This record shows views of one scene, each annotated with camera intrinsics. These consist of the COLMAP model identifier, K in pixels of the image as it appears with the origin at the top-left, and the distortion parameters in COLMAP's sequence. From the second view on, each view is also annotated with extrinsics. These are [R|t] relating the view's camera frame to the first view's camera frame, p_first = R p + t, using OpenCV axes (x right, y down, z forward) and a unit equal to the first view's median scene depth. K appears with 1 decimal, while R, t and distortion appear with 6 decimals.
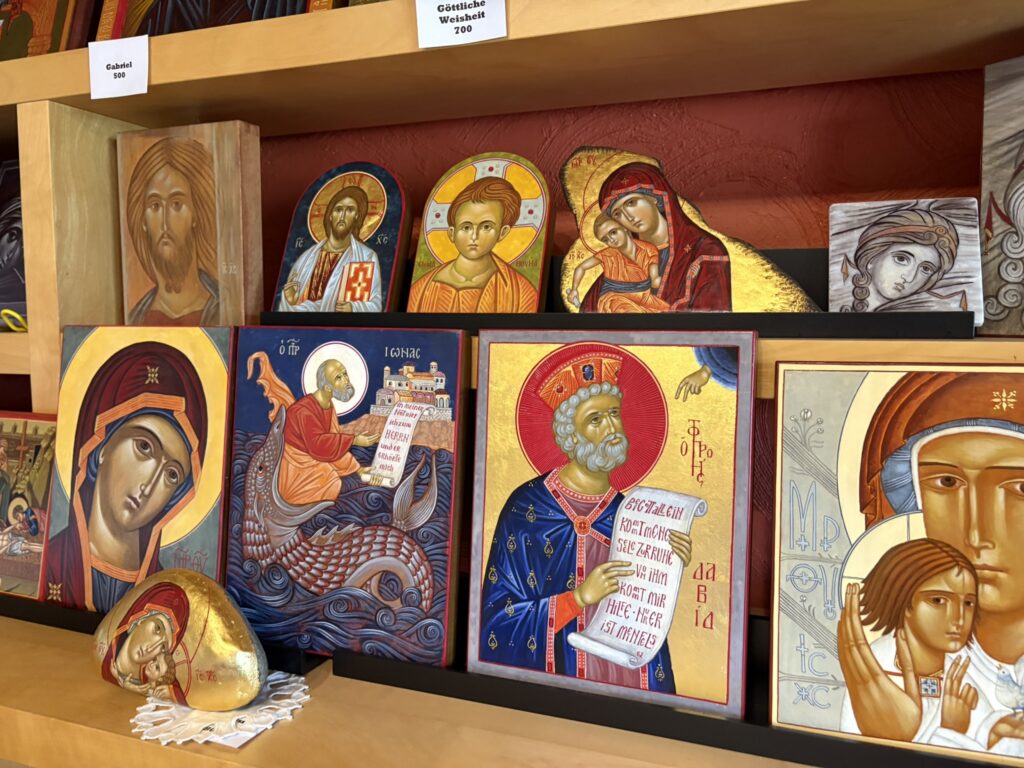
lens RADIAL K [[779.8, 0, 512.5], [0, 779.8, 378.3], [0, 0, 1]] dist [0.042101, 0.002709]
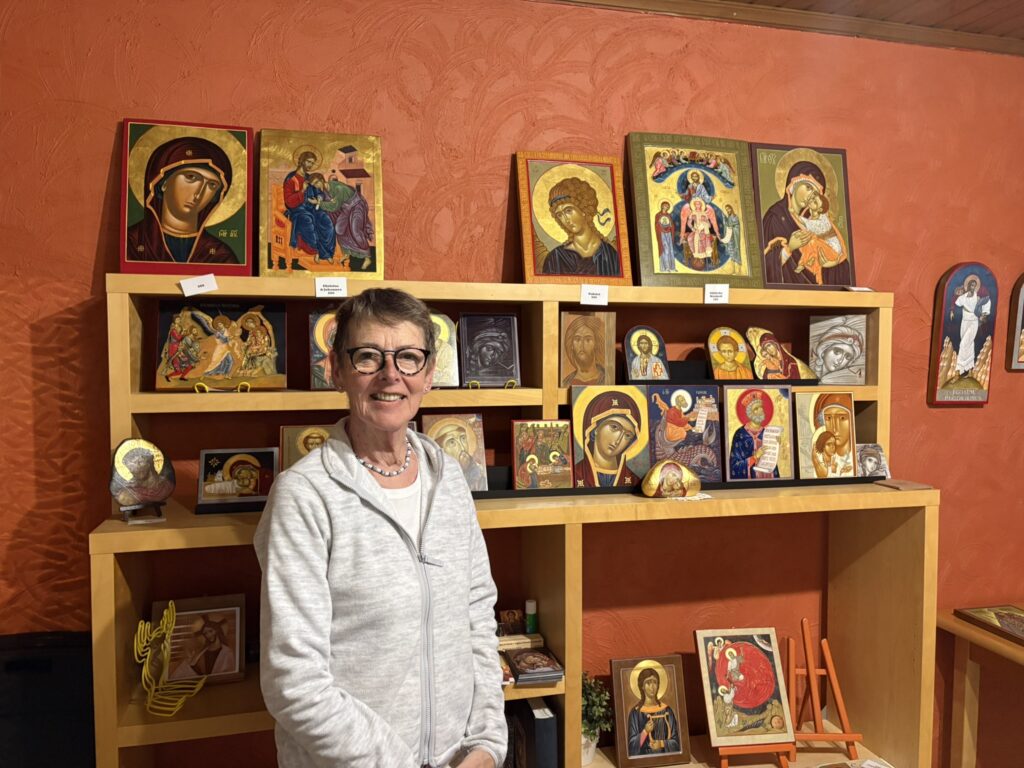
lens RADIAL K [[779.8, 0, 511.3], [0, 779.8, 384.2], [0, 0, 1]] dist [0.042101, 0.002709]
pose [[0.824191, -0.014742, 0.566120, -2.762306], [0.042241, 0.998477, -0.035497, 0.016717], [-0.564734, 0.053170, 0.823558, -1.326740]]
